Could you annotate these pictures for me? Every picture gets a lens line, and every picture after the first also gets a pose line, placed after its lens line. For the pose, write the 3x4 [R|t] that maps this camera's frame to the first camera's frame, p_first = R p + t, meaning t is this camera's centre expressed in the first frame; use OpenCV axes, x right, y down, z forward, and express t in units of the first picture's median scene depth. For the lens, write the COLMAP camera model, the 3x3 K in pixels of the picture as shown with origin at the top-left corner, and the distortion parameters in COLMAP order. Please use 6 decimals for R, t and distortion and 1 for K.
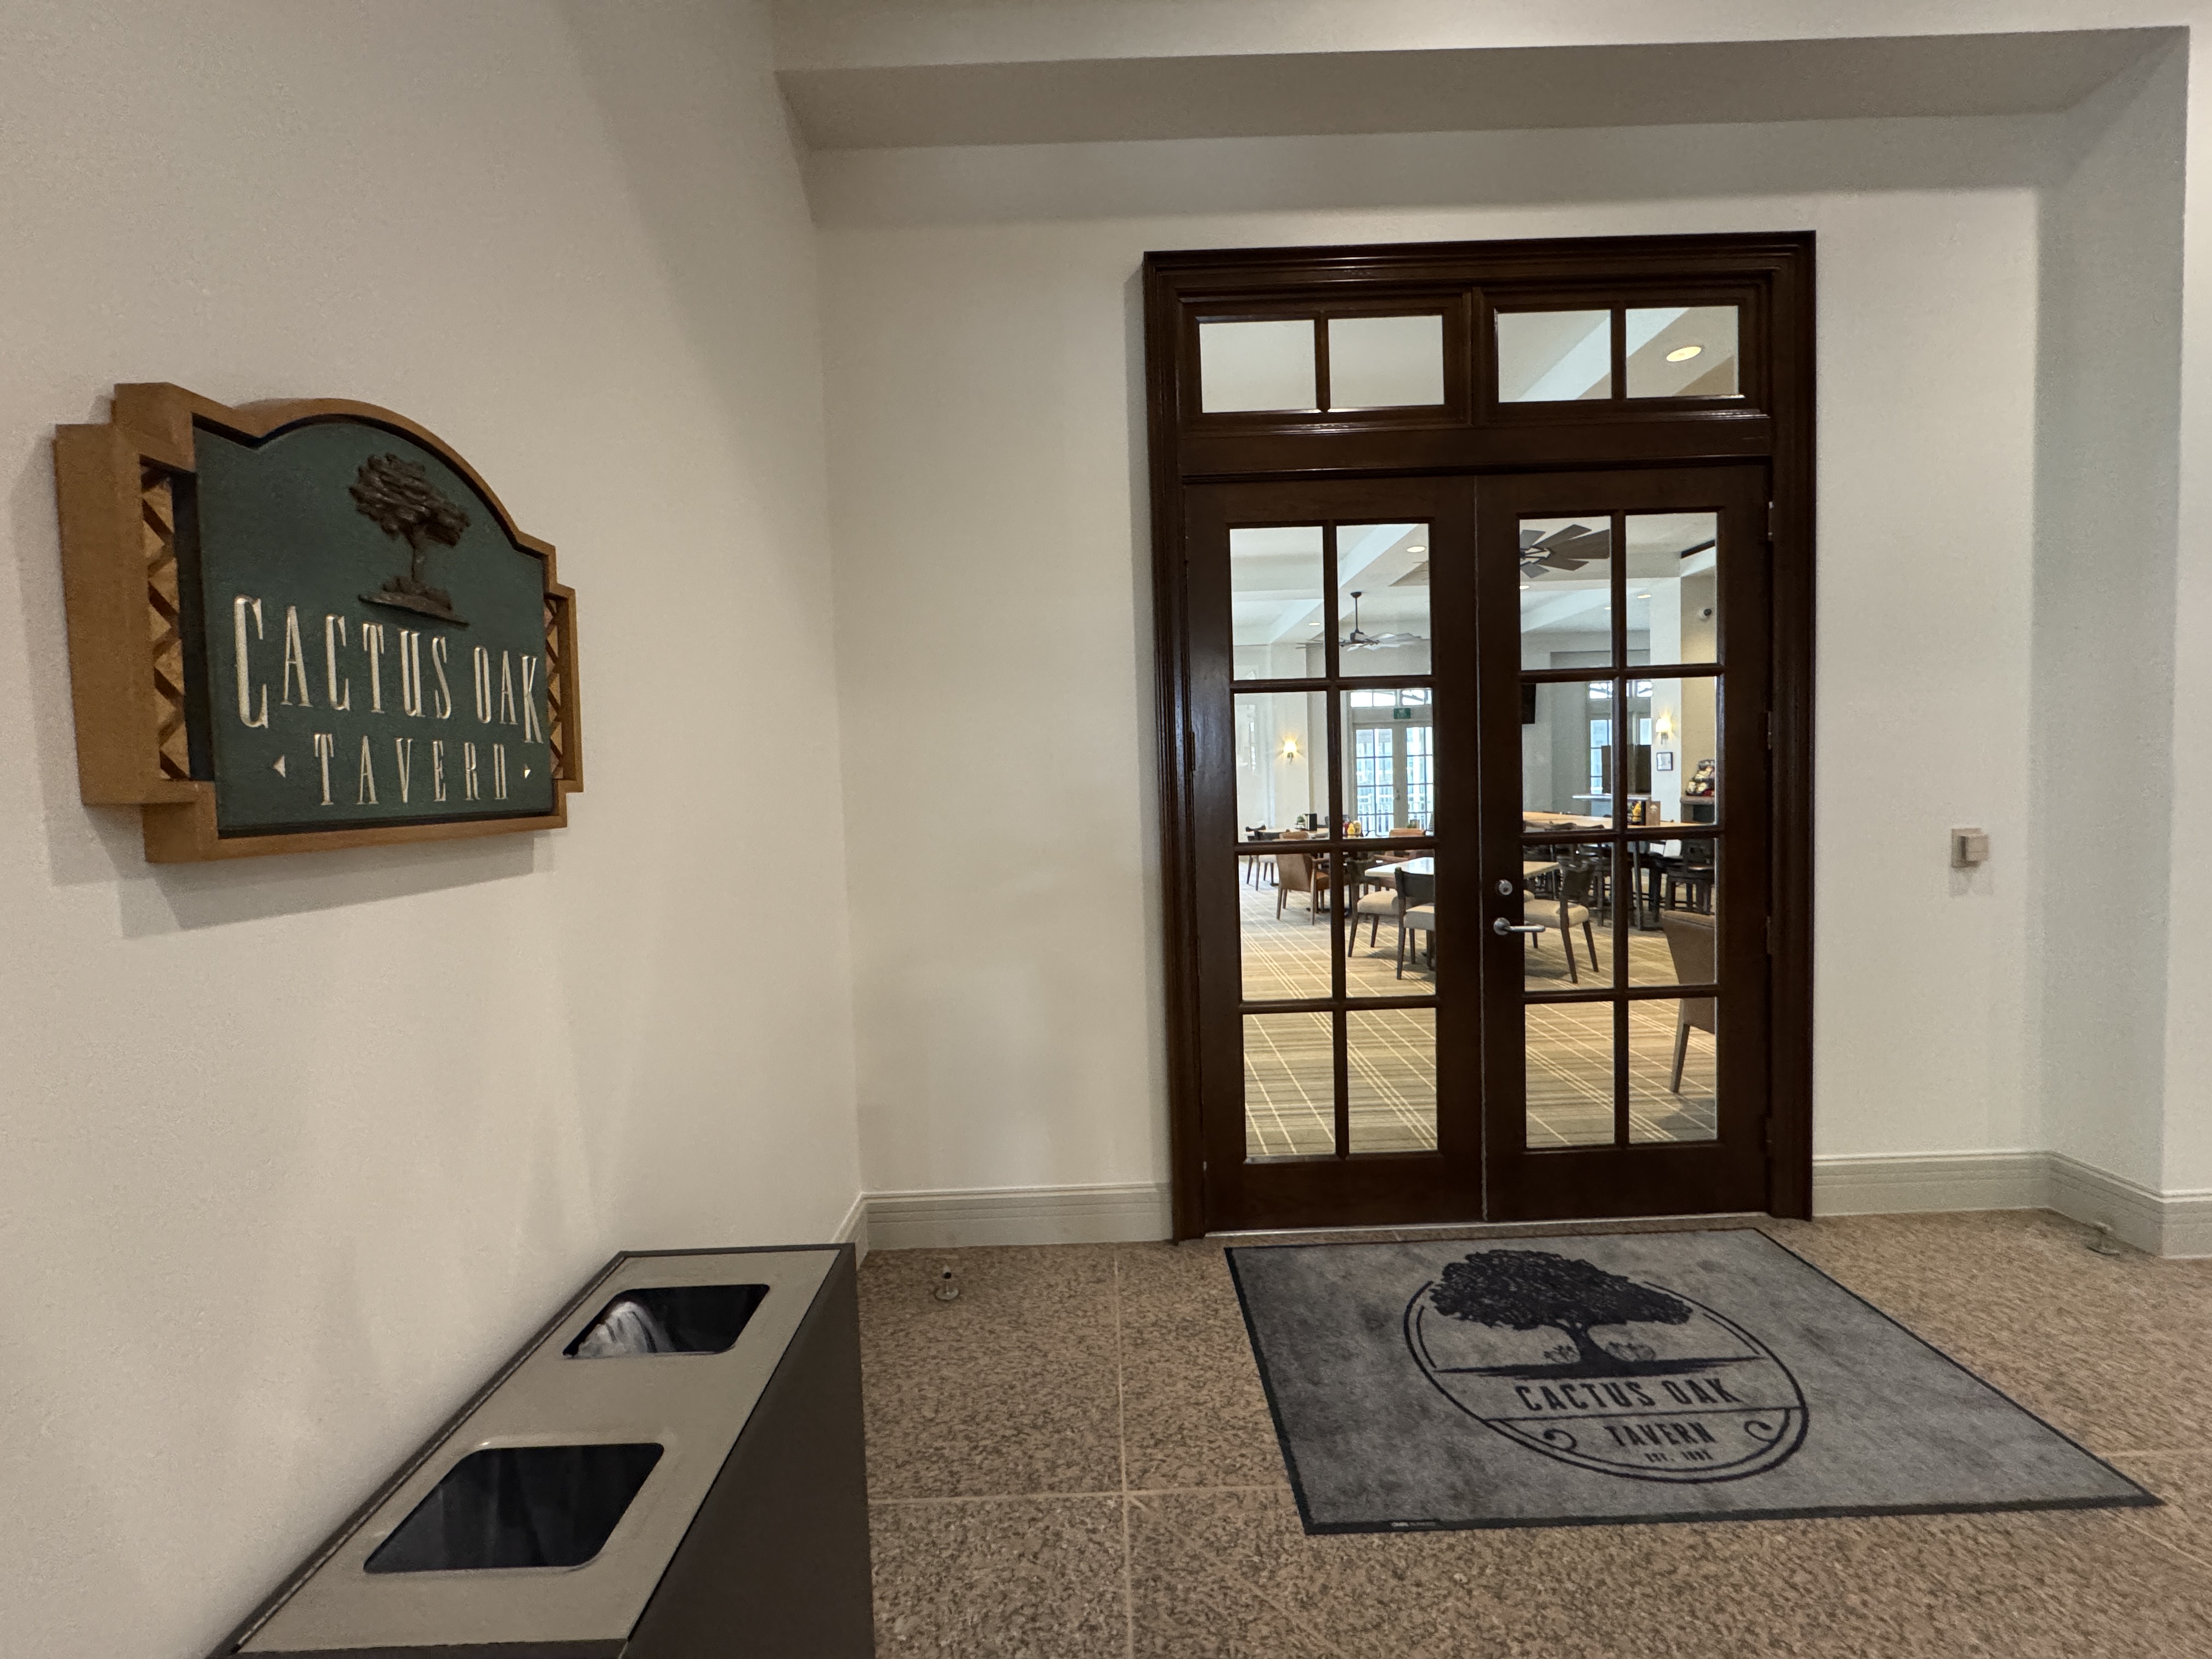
lens RADIAL K [[887.0, 0, 1102.8], [0, 887.0, 824.5], [0, 0, 1]] dist [0.010334, 0.000107]
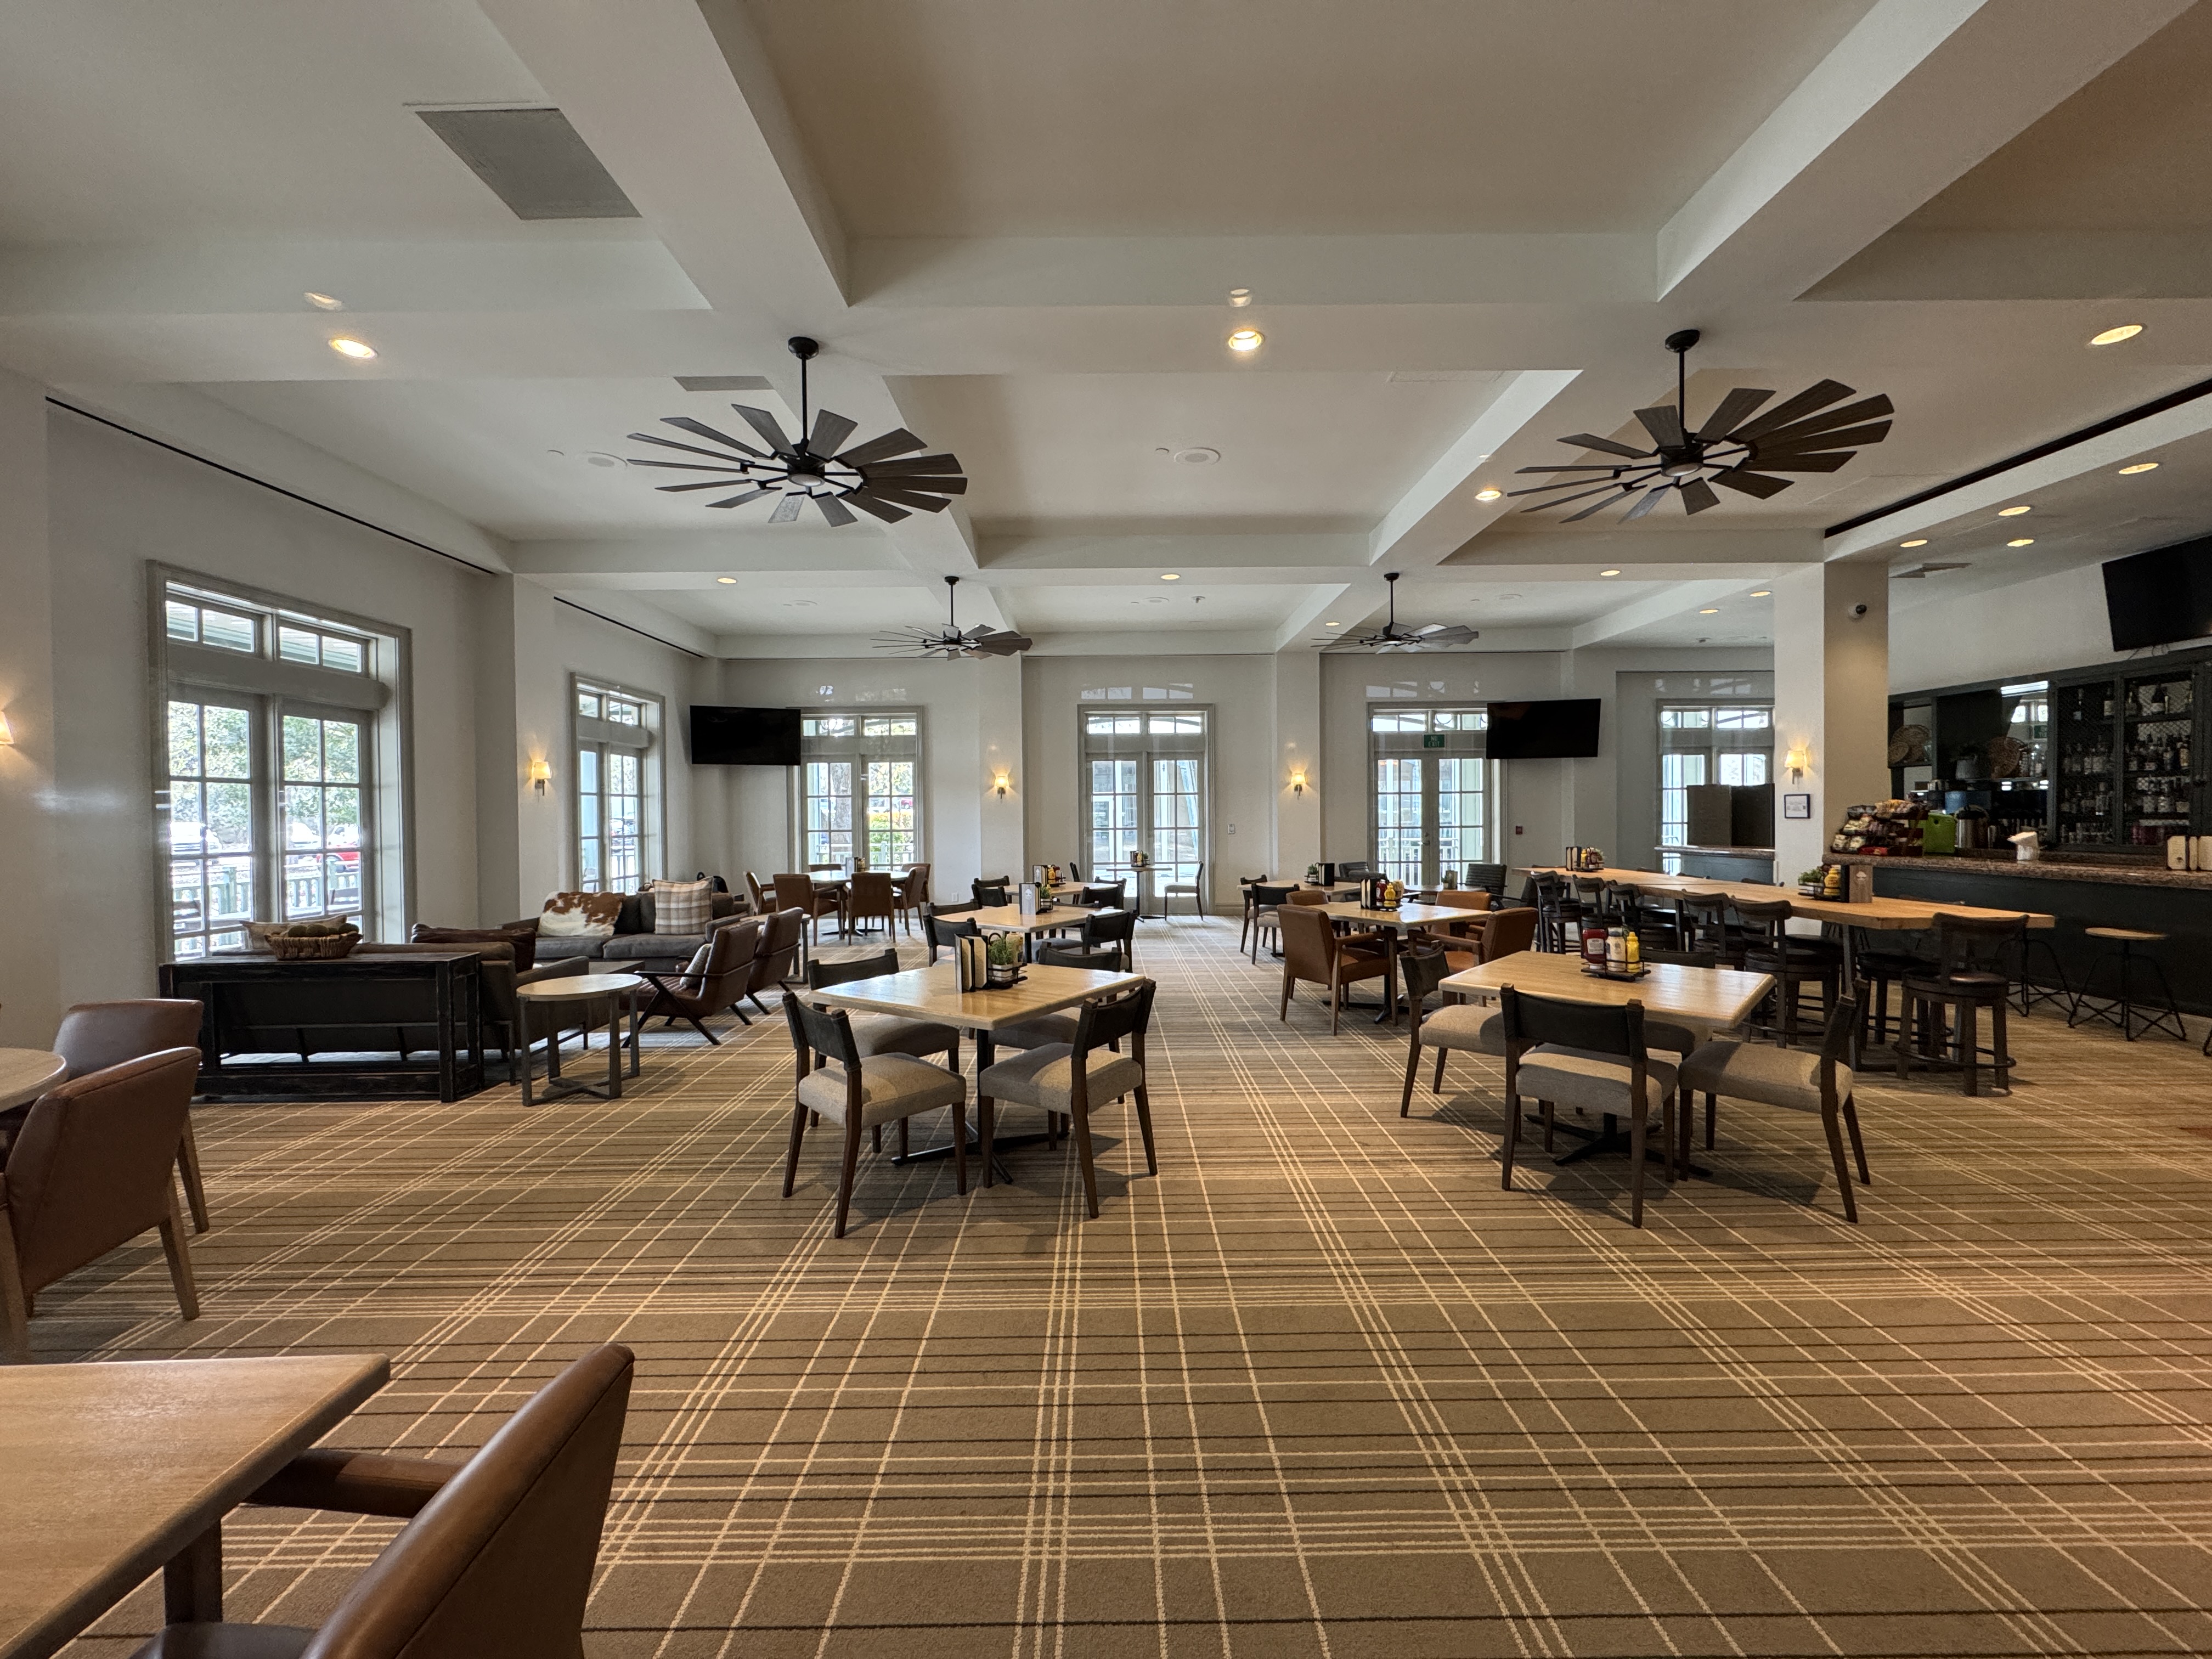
lens RADIAL K [[887.0, 0, 1104.1], [0, 887.0, 826.5], [0, 0, 1]] dist [0.010334, 0.000107]
pose [[0.999690, 0.024887, 0.000029, 0.045424], [-0.024871, 0.999082, -0.034870, -0.013289], [-0.000896, 0.034859, 0.999392, 0.252825]]
